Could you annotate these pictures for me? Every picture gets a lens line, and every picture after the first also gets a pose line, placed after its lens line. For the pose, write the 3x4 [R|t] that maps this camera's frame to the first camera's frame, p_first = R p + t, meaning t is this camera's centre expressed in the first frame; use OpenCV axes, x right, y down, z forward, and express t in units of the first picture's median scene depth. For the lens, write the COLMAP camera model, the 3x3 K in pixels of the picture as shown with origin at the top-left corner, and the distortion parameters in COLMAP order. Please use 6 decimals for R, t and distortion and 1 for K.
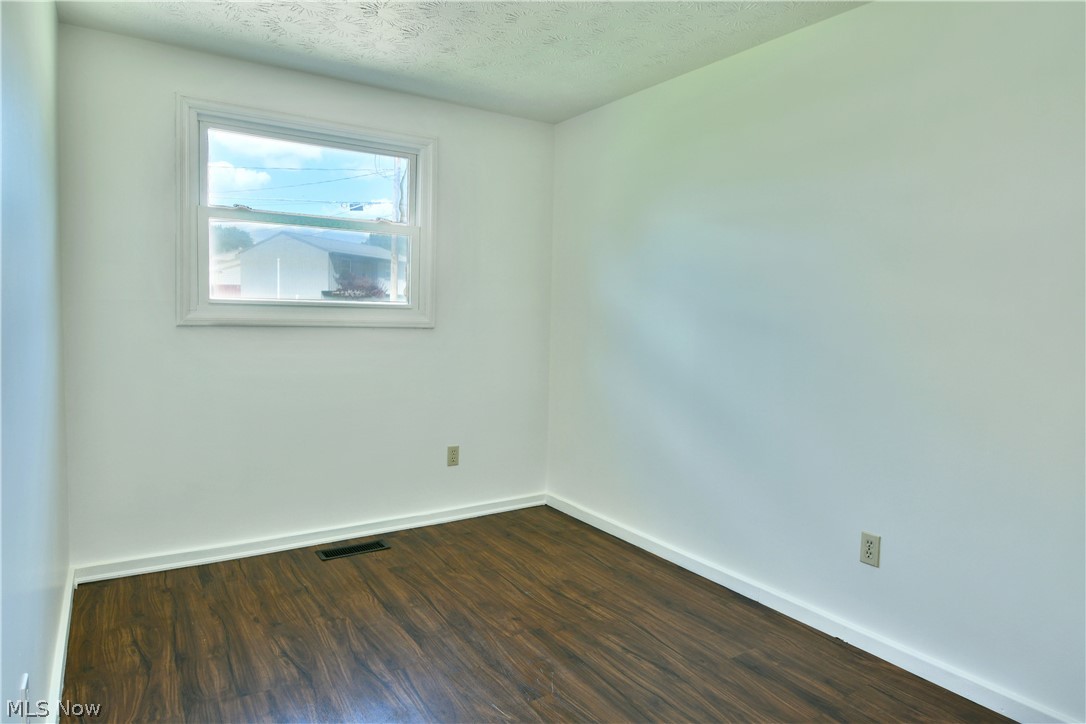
lens RADIAL K [[668.6, 0, 539.4], [0, 668.6, 356.8], [0, 0, 1]] dist [-0.010392, -0.006165]
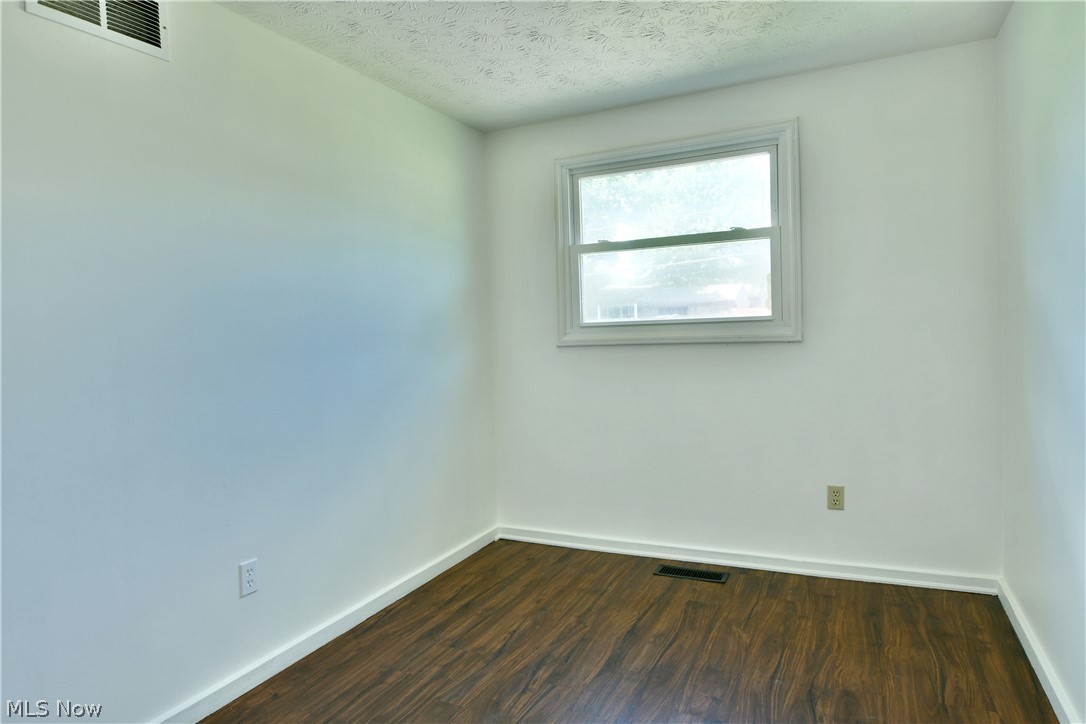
lens RADIAL K [[668.6, 0, 542.5], [0, 668.6, 357.7], [0, 0, 1]] dist [-0.010392, -0.006165]
pose [[0.499709, -0.005997, -0.866173, 0.497480], [-0.008980, 0.999886, -0.012104, -0.011237], [0.866147, 0.013826, 0.499598, 0.356217]]
